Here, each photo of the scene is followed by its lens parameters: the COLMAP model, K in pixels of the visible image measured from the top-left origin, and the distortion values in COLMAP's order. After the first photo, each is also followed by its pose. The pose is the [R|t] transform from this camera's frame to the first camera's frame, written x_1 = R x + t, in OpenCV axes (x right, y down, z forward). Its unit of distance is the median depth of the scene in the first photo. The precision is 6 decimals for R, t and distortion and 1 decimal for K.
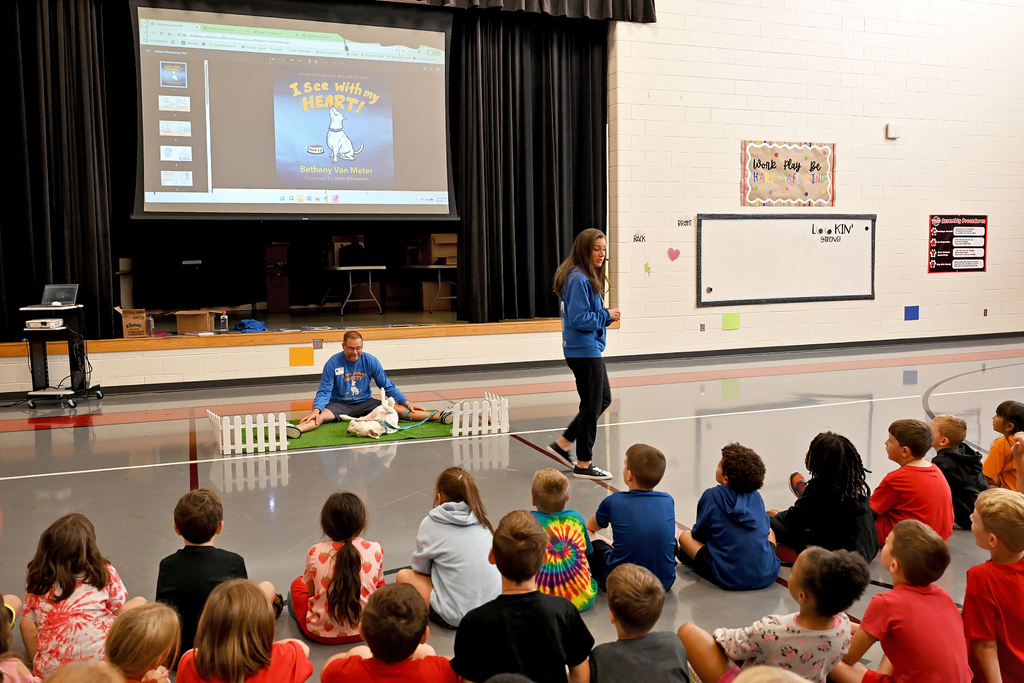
lens RADIAL K [[851.2, 0, 495.1], [0, 851.2, 329.4], [0, 0, 1]] dist [0.004192, -0.015007]
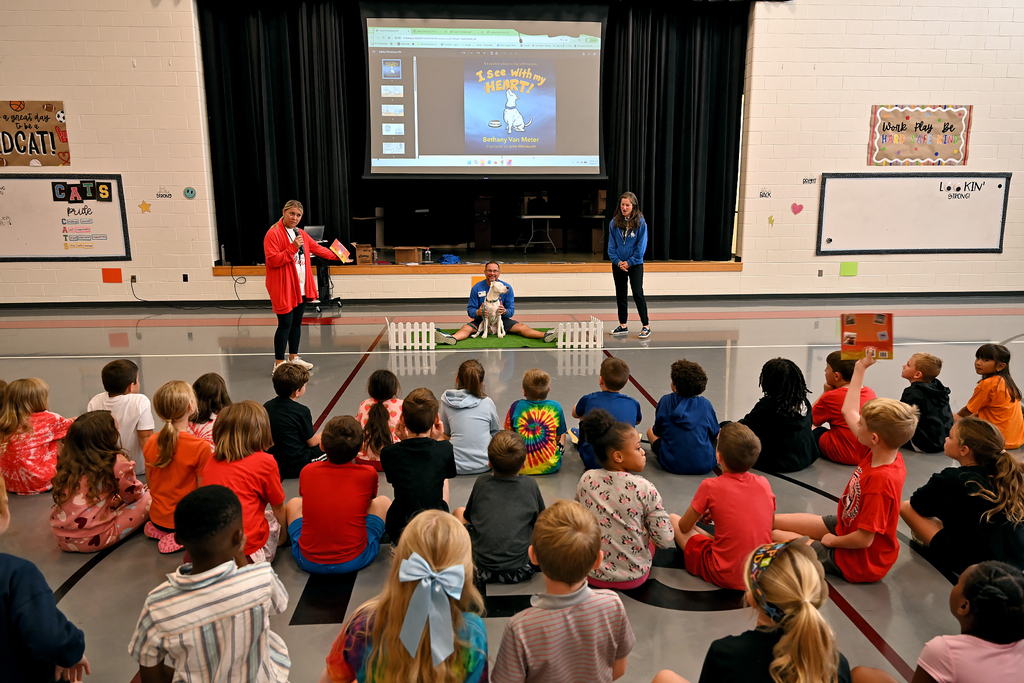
lens RADIAL K [[678.5, 0, 508.5], [0, 678.5, 338.7], [0, 0, 1]] dist [0.002067, 0.003183]
pose [[0.959254, 0.063059, -0.275417, 0.113497], [-0.034163, 0.993511, 0.108486, 0.000873], [0.280471, -0.094657, 0.955184, -0.010570]]
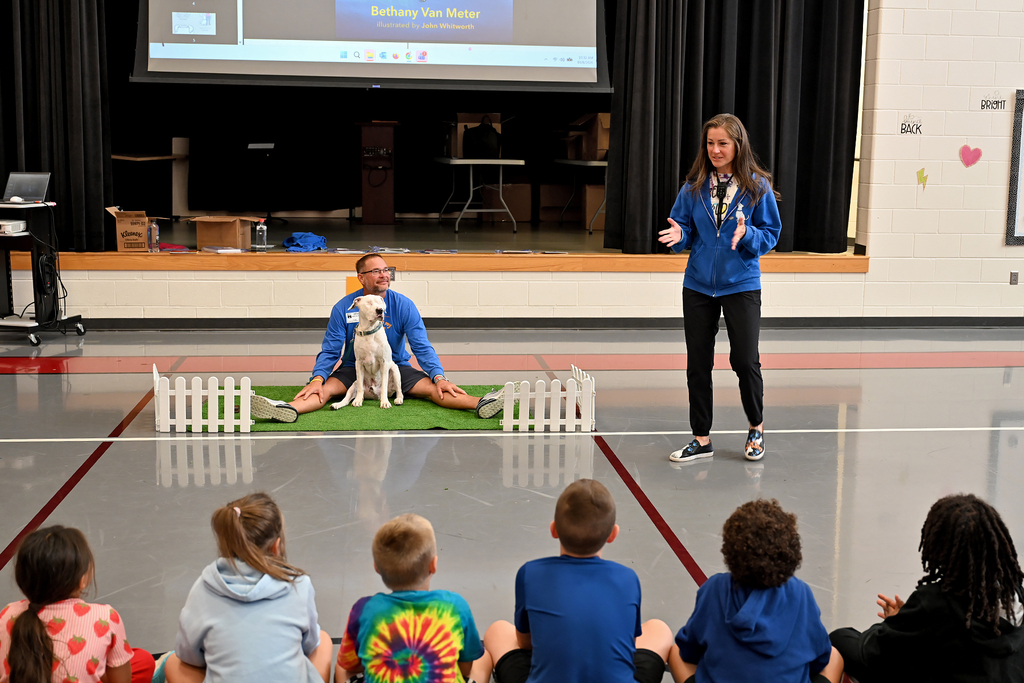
lens RADIAL K [[1236.0, 0, 515.9], [0, 1236.0, 334.1], [0, 0, 1]] dist [0.003971, 0.000000]
pose [[0.972624, 0.063070, -0.223663, 0.114409], [-0.048051, 0.996248, 0.071975, -0.010611], [0.227363, -0.059257, 0.972005, 0.066733]]
